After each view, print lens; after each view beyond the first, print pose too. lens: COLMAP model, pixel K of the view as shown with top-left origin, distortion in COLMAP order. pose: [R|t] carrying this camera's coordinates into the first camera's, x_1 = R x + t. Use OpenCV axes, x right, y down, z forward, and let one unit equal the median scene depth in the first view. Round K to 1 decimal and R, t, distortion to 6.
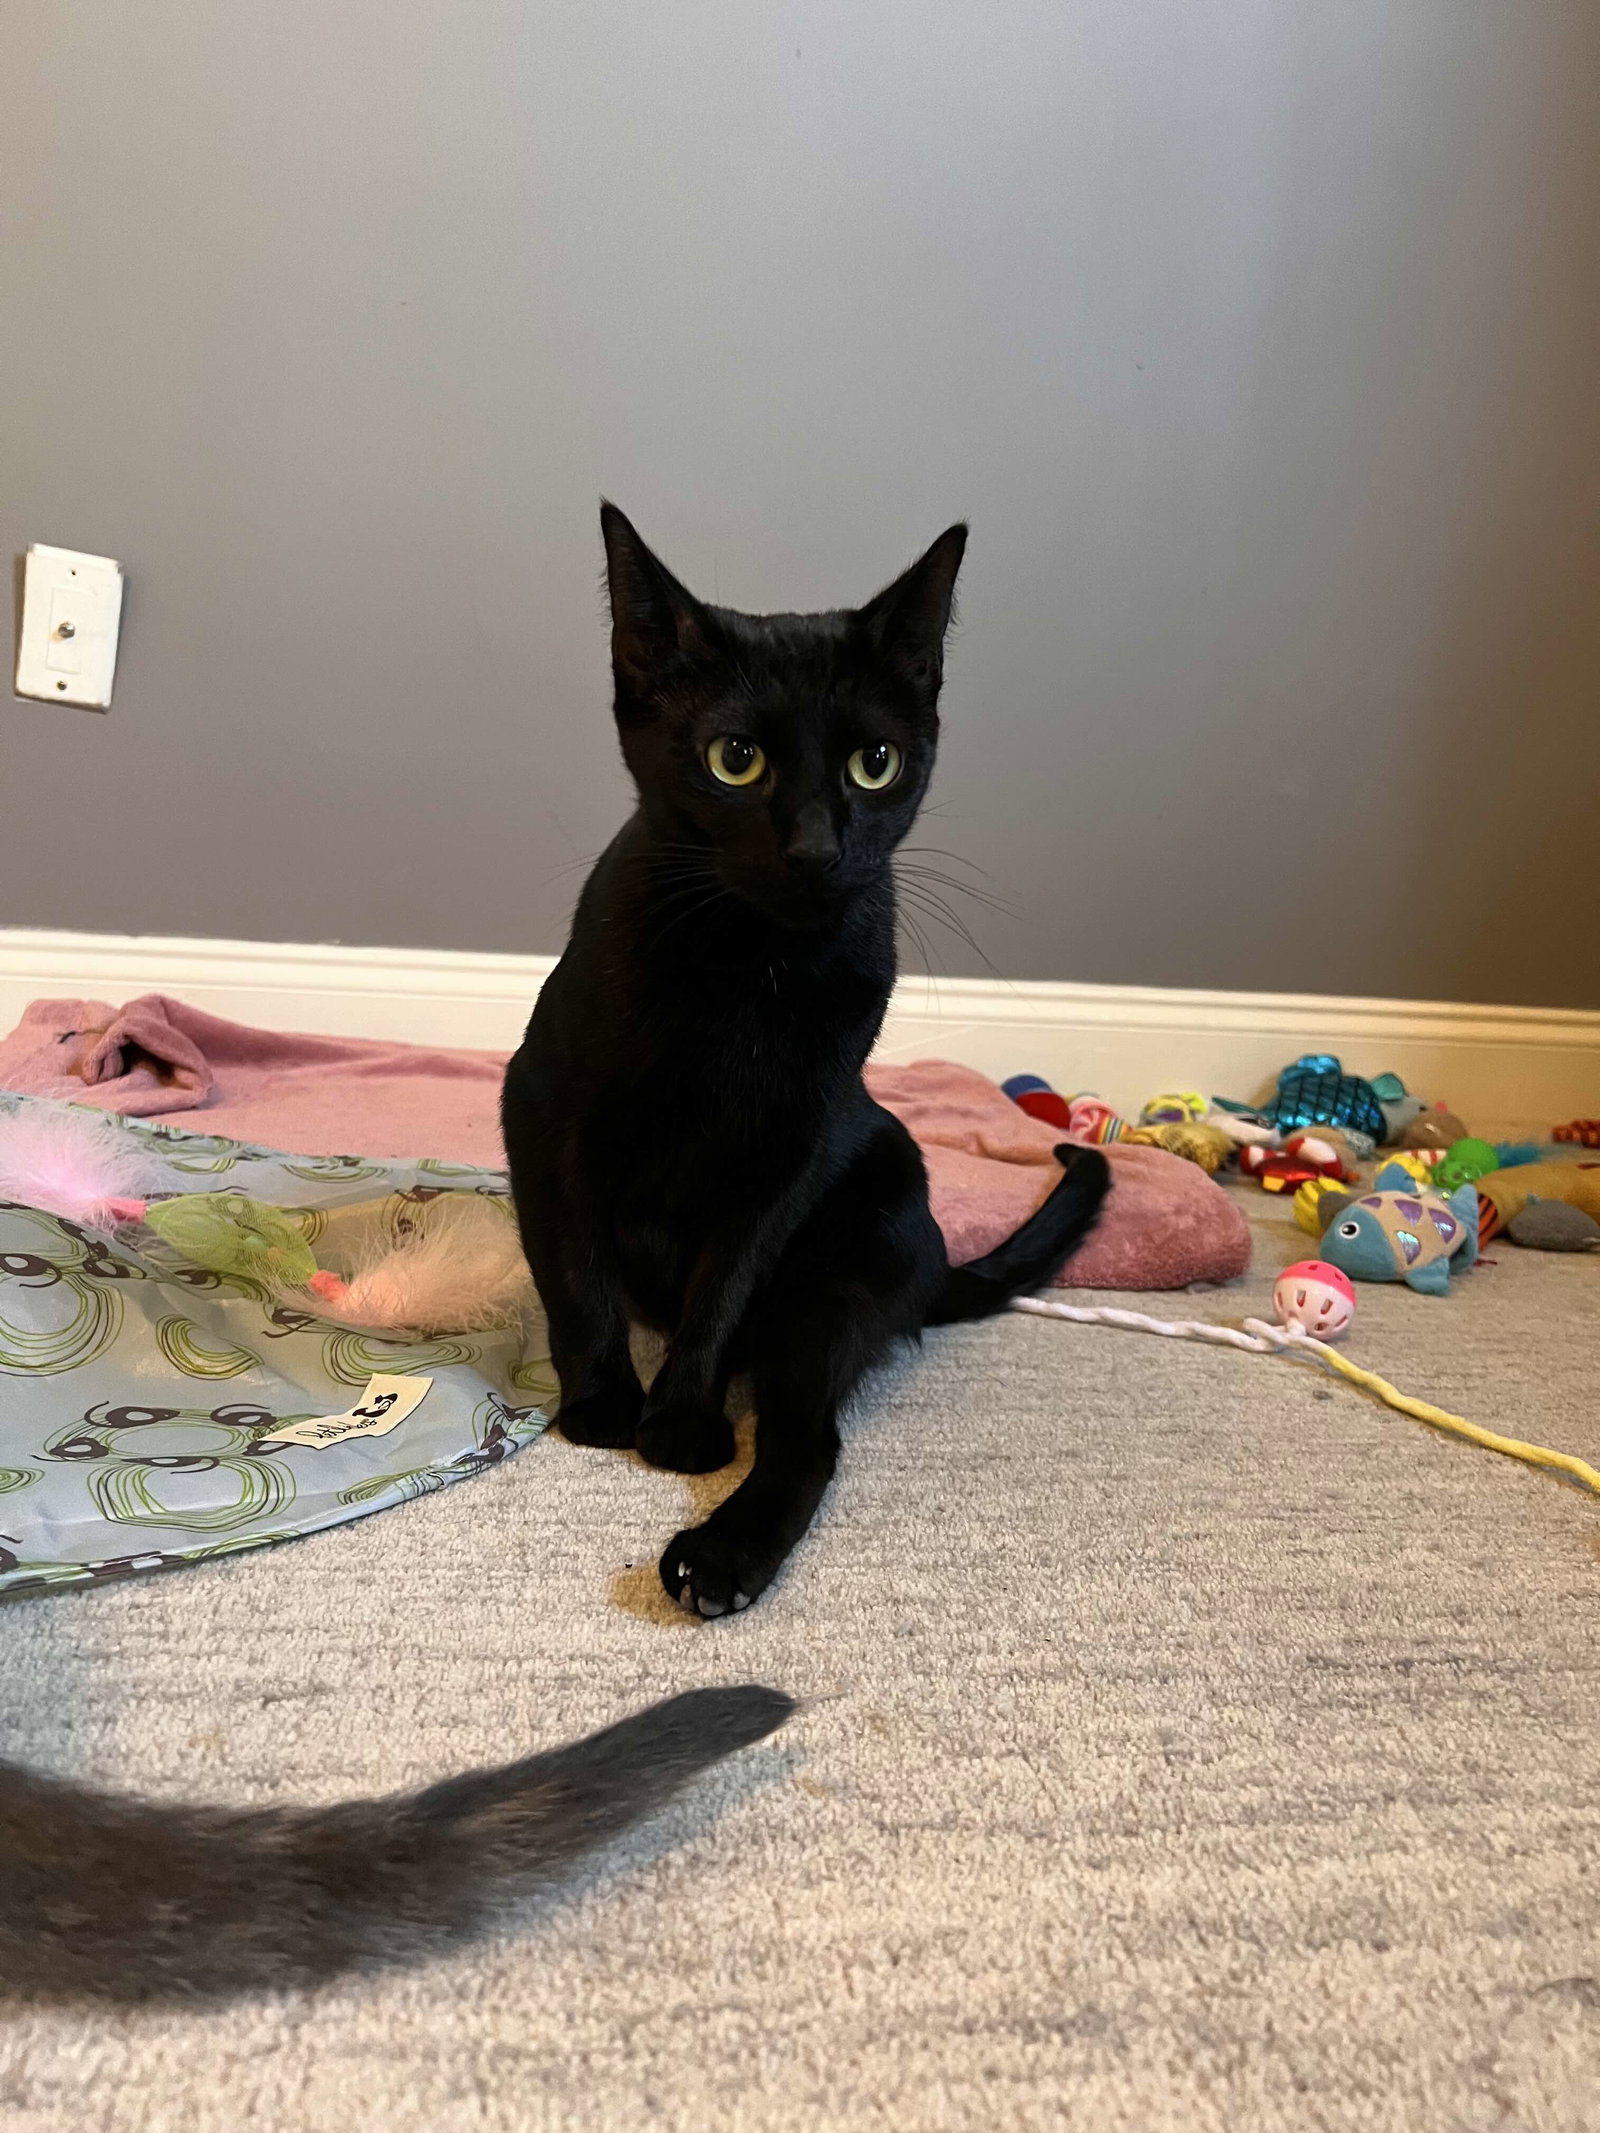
lens RADIAL K [[1567.9, 0, 800.0], [0, 1567.9, 1066.5], [0, 0, 1]] dist [0.003332, -0.005498]
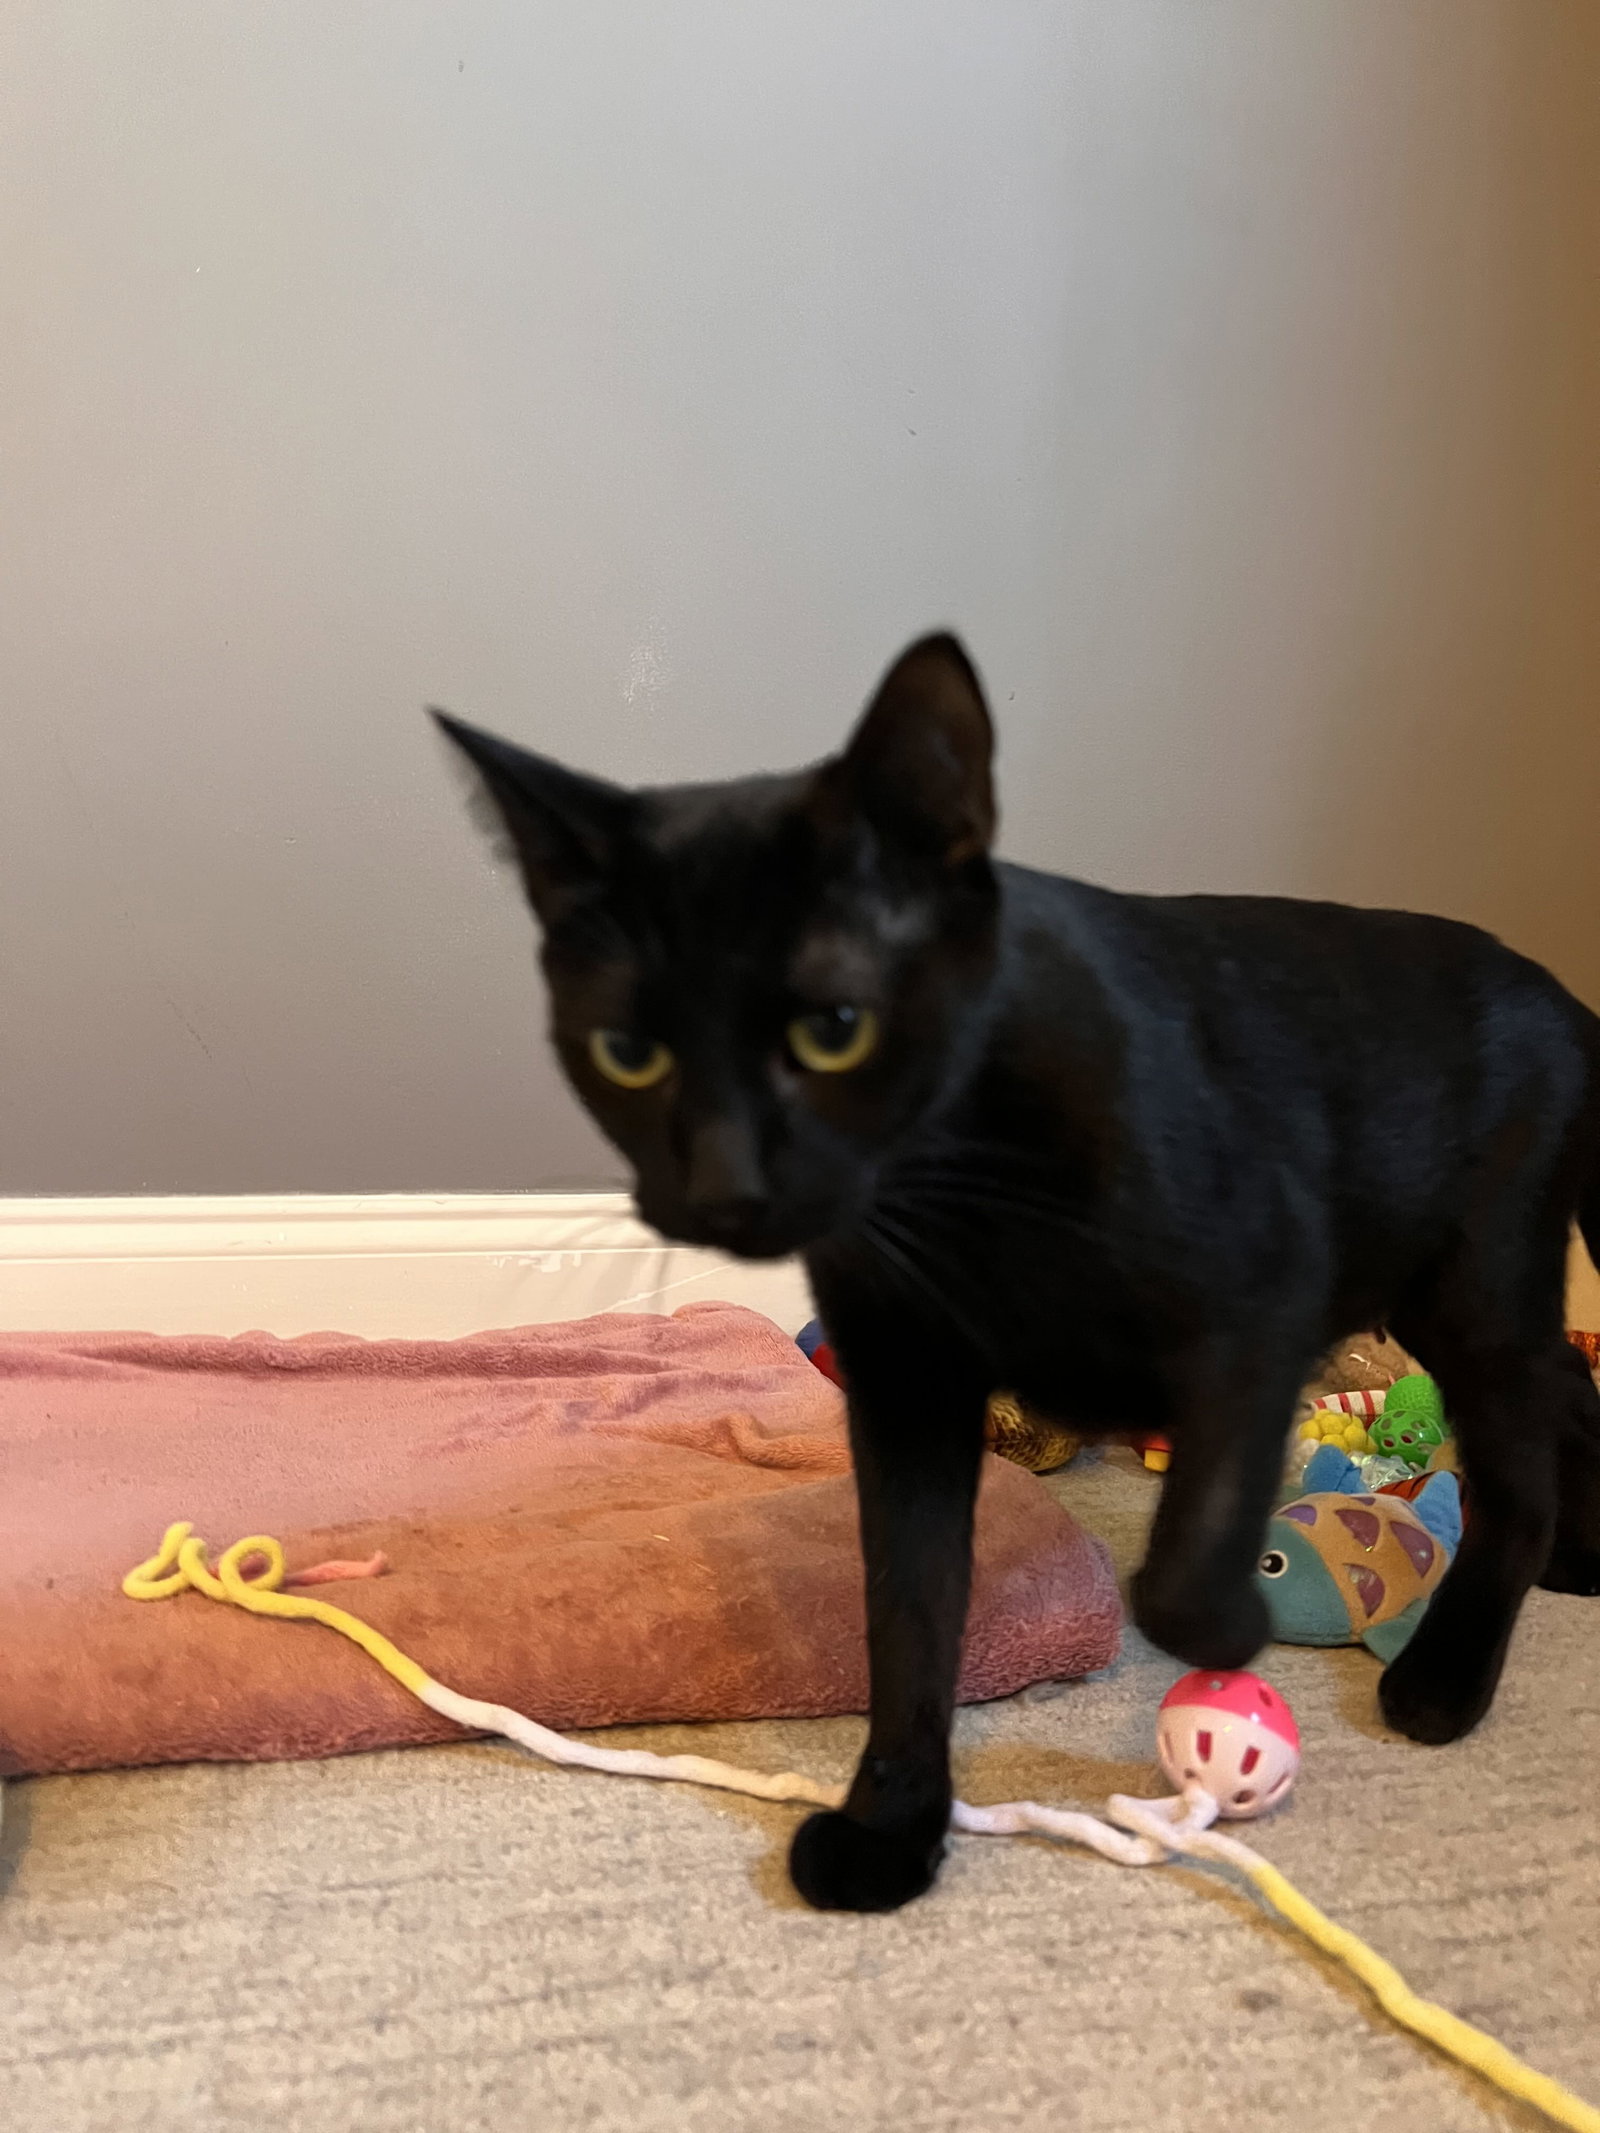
lens RADIAL K [[1567.9, 0, 800.0], [0, 1567.9, 1066.5], [0, 0, 1]] dist [0.003332, -0.005498]
pose [[0.996168, -0.052235, 0.070153, 0.131556], [0.061014, 0.989704, -0.129470, -0.026493], [-0.062668, 0.133254, 0.989099, 0.372210]]
